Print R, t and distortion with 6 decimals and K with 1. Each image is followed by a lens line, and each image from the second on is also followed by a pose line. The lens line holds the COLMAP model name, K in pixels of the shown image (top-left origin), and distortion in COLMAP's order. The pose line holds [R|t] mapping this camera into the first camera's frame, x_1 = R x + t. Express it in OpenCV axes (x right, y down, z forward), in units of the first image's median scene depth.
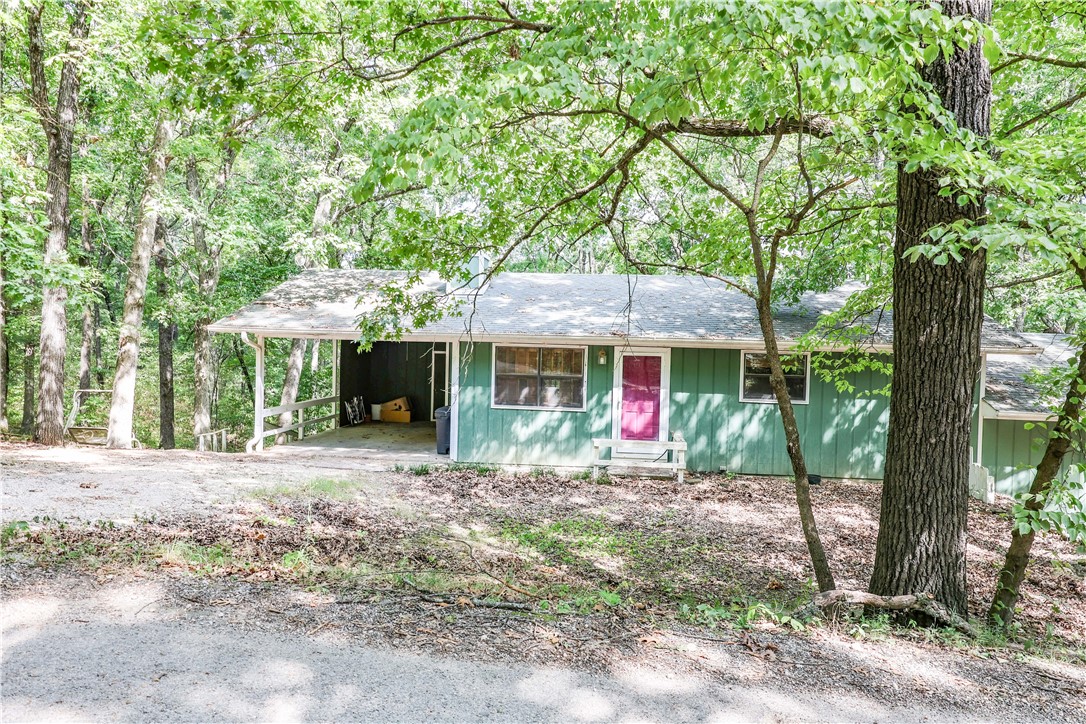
lens RADIAL K [[763.9, 0, 532.9], [0, 763.9, 354.8], [0, 0, 1]] dist [-0.011520, 0.010875]
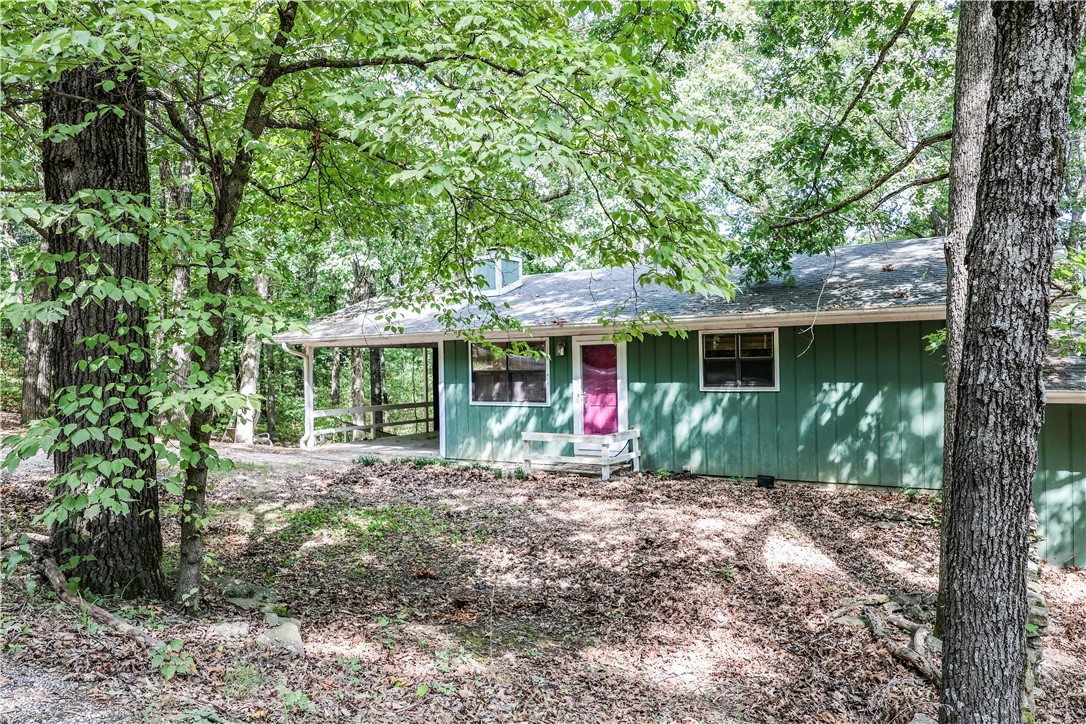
lens RADIAL K [[763.9, 0, 541.9], [0, 763.9, 358.3], [0, 0, 1]] dist [-0.011520, 0.010875]
pose [[0.874546, -0.049855, -0.482373, 0.526645], [0.036440, 0.998645, -0.037148, 0.049750], [0.483571, 0.014910, 0.875178, 0.155965]]
